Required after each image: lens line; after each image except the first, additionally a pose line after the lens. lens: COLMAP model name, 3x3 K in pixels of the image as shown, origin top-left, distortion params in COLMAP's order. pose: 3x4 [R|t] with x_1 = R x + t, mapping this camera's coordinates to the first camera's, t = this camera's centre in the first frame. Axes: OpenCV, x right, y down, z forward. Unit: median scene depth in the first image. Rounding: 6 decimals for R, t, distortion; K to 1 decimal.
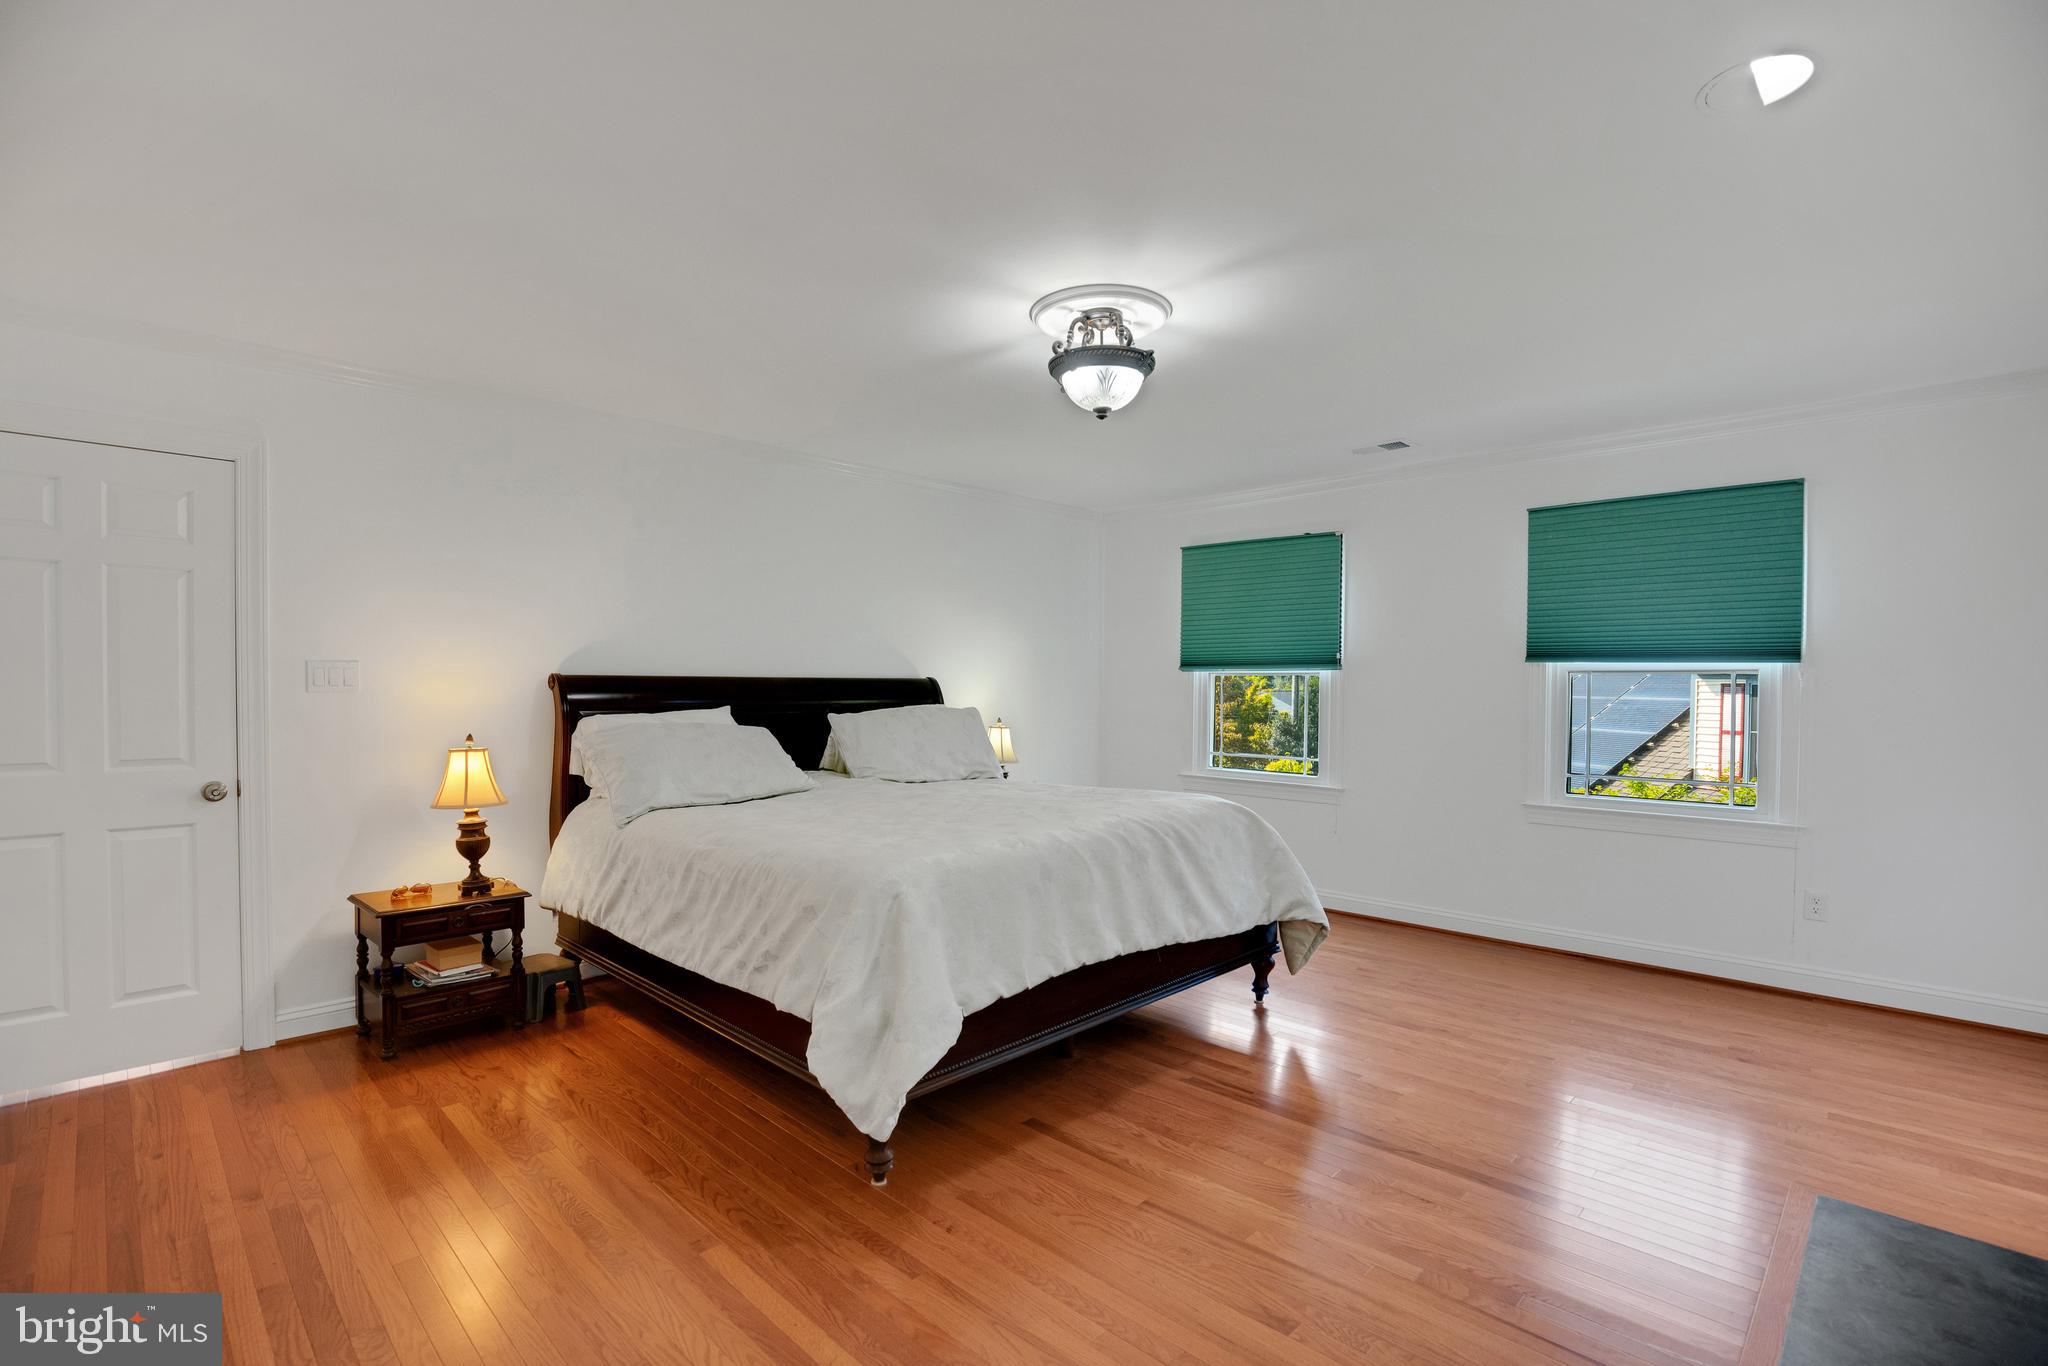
lens RADIAL K [[934.6, 0, 1031.5], [0, 934.6, 711.2], [0, 0, 1]] dist [-0.000988, -0.000032]
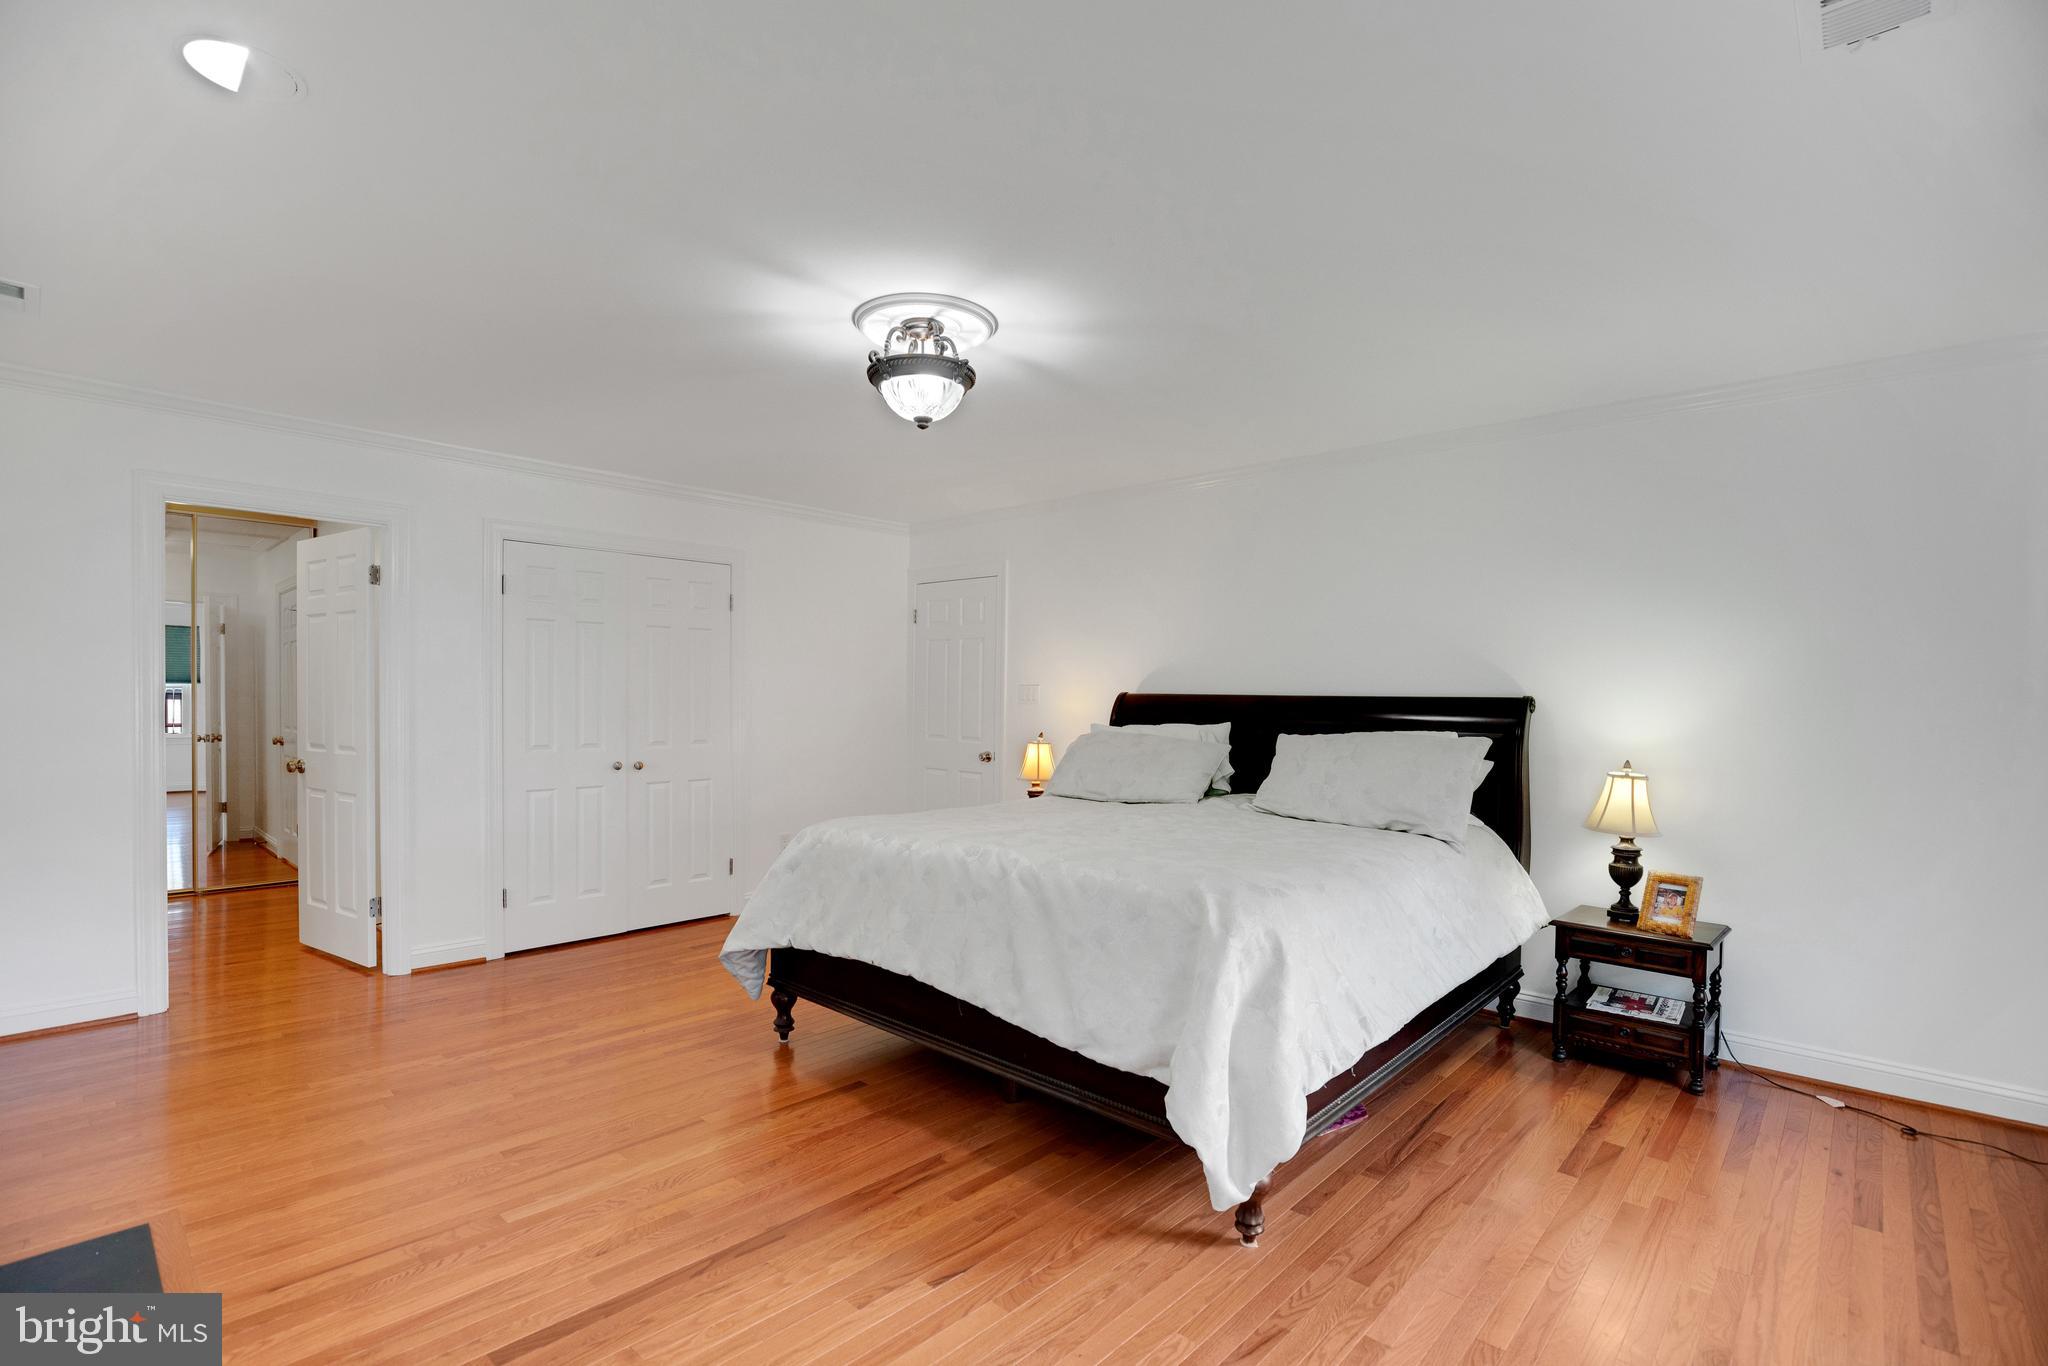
lens RADIAL K [[934.6, 0, 1031.5], [0, 934.6, 711.2], [0, 0, 1]] dist [-0.000988, -0.000032]
pose [[0.032850, 0.012056, -0.999388, 0.728766], [-0.038512, 0.999200, 0.010788, -0.020760], [0.998718, 0.038134, 0.033288, 0.741133]]
